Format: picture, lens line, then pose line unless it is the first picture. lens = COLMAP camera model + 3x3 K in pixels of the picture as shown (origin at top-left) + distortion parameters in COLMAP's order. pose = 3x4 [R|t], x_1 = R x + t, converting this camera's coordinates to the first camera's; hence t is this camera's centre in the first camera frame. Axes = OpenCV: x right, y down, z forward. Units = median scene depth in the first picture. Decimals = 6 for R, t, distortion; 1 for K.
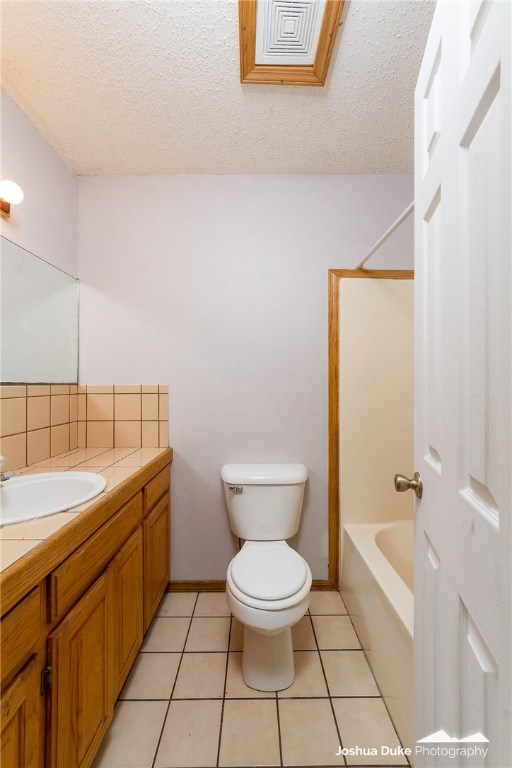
lens RADIAL K [[297.3, 0, 256.3], [0, 297.3, 383.2], [0, 0, 1]] dist [0.001310, 0.001369]
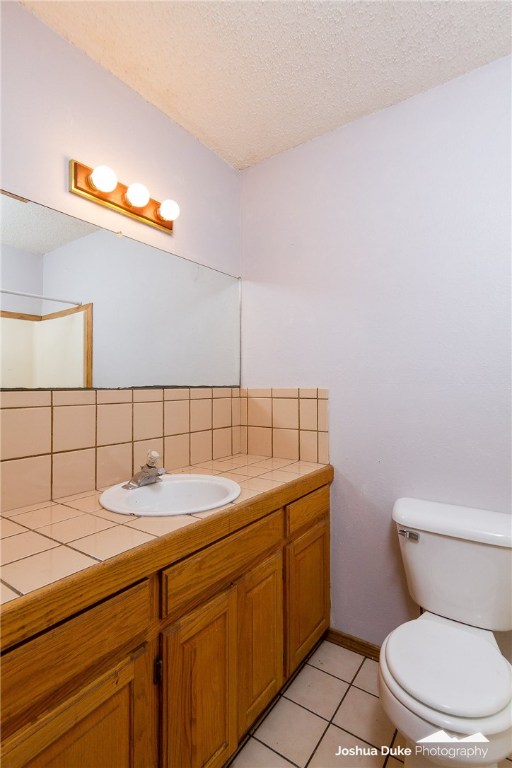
lens RADIAL K [[367.6, 0, 257.8], [0, 367.6, 384.0], [0, 0, 1]] dist [0.004275, 0.002537]
pose [[0.820437, -0.001489, -0.571735, 0.170996], [0.000519, 0.999998, -0.001859, -0.005868], [0.571737, 0.001229, 0.820436, 0.072904]]
